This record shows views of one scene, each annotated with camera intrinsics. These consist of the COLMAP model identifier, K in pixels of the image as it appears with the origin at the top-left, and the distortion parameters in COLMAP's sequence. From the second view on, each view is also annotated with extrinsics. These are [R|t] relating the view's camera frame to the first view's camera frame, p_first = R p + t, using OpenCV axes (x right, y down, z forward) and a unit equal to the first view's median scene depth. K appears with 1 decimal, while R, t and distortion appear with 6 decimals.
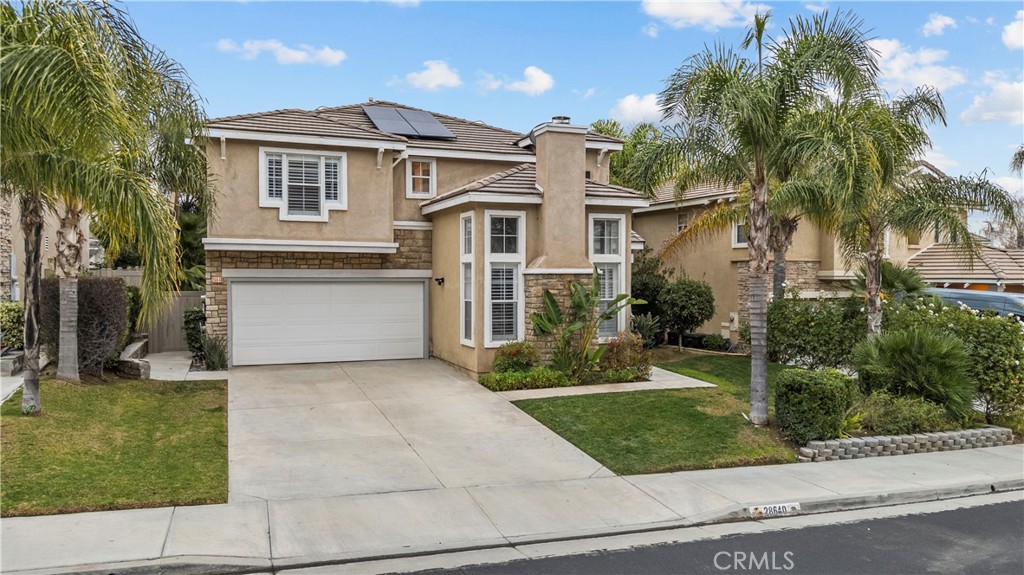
lens RADIAL K [[750.4, 0, 512.0], [0, 750.4, 287.5], [0, 0, 1]] dist [0.103873, -0.149124]
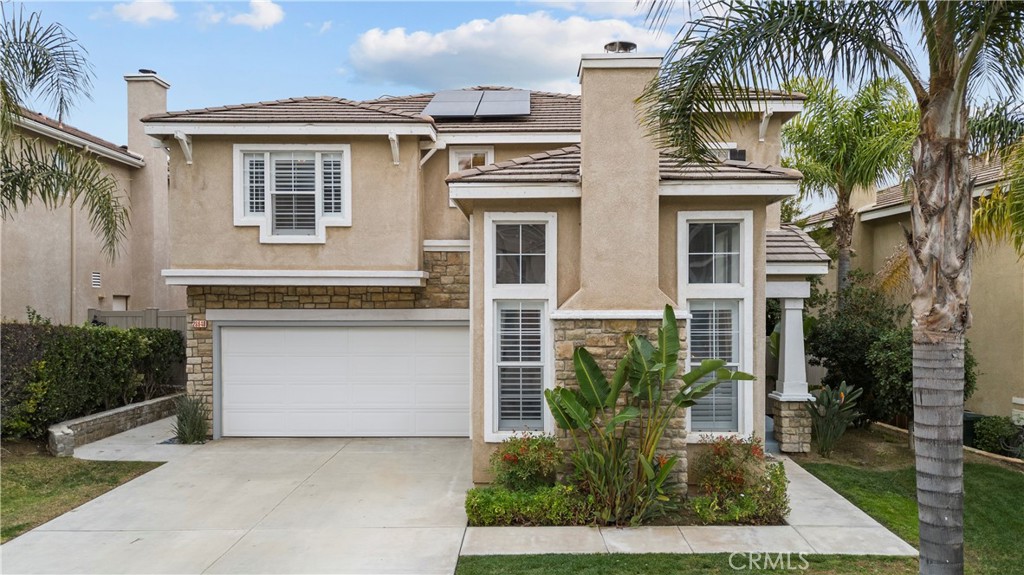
lens RADIAL K [[761.5, 0, 508.4], [0, 761.5, 312.2], [0, 0, 1]] dist [0.109146, -0.151236]
pose [[0.923674, 0.000529, -0.383179, 0.198616], [-0.003426, 0.999970, -0.006879, -0.017891], [0.383164, 0.007666, 0.923649, 0.405828]]
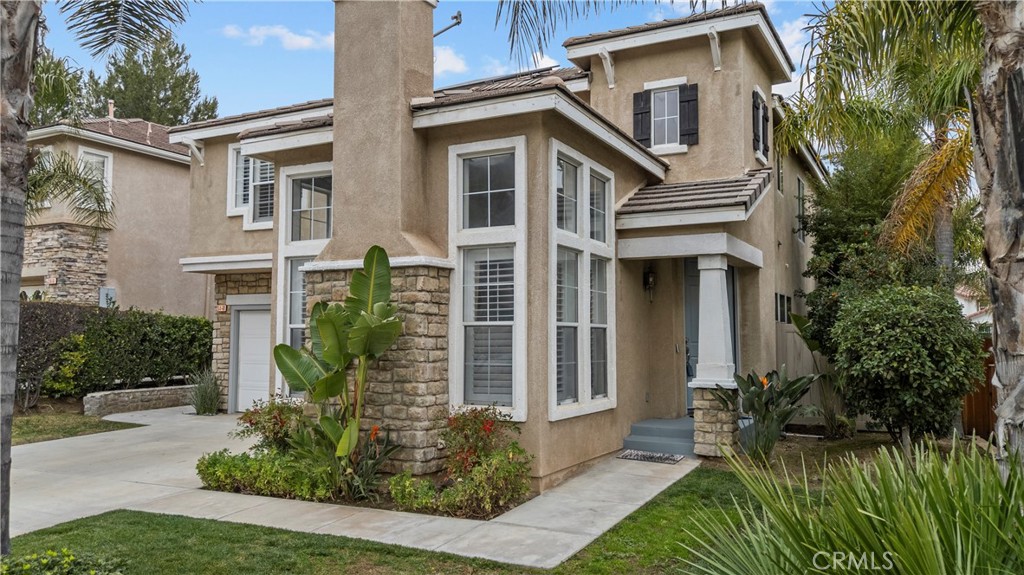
lens RADIAL K [[750.4, 0, 512.0], [0, 750.4, 287.5], [0, 0, 1]] dist [0.103873, -0.149124]
pose [[0.656095, -0.050063, -0.753016, 0.475686], [-0.013896, 0.996827, -0.078380, 0.029392], [0.754551, 0.061889, 0.653317, 0.694303]]
